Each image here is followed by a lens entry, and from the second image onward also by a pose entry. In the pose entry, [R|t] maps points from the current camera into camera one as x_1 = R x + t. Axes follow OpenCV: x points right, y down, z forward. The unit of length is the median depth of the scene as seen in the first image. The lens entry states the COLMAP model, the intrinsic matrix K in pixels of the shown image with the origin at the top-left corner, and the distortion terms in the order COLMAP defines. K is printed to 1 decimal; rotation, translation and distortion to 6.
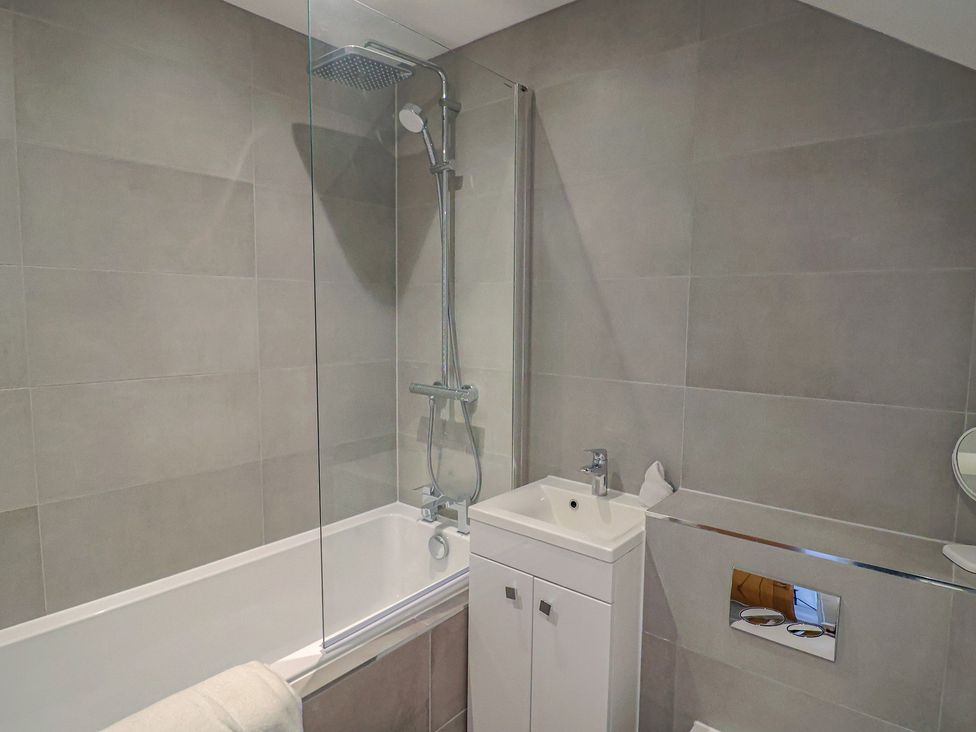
lens RADIAL K [[558.1, 0, 488.0], [0, 558.1, 366.0], [0, 0, 1]] dist [-0.013164, -0.000354]
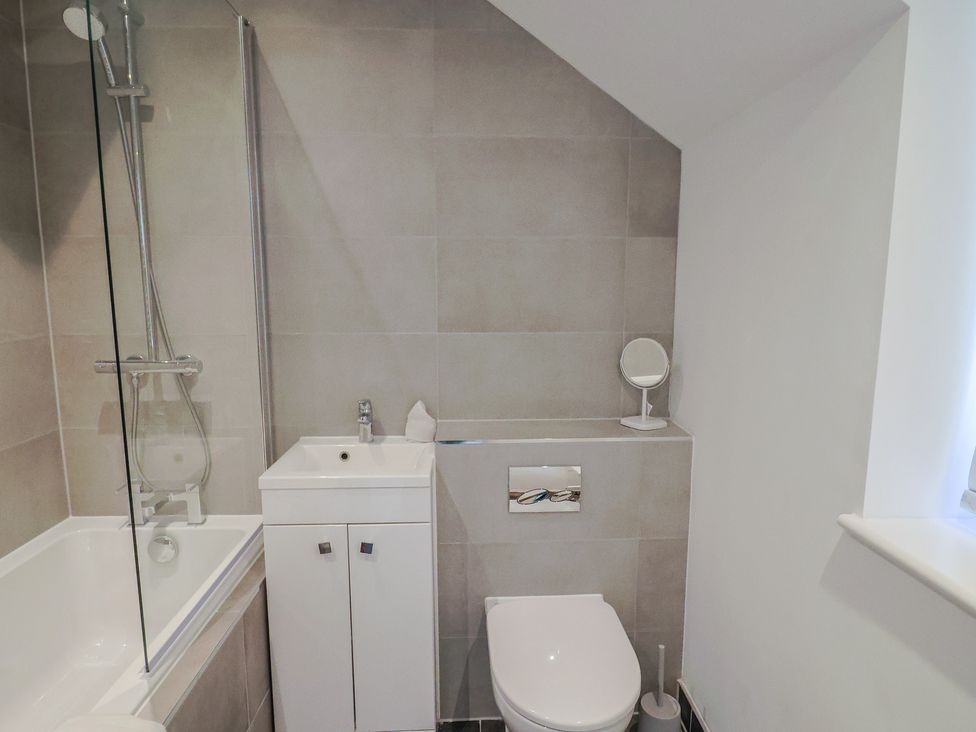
lens RADIAL K [[599.4, 0, 488.0], [0, 599.4, 366.0], [0, 0, 1]] dist [-0.020776, -0.003920]
pose [[0.747897, -0.108136, 0.654947, -0.336170], [0.070068, 0.993991, 0.084102, 0.007132], [-0.660106, -0.017009, 0.750980, -0.003345]]
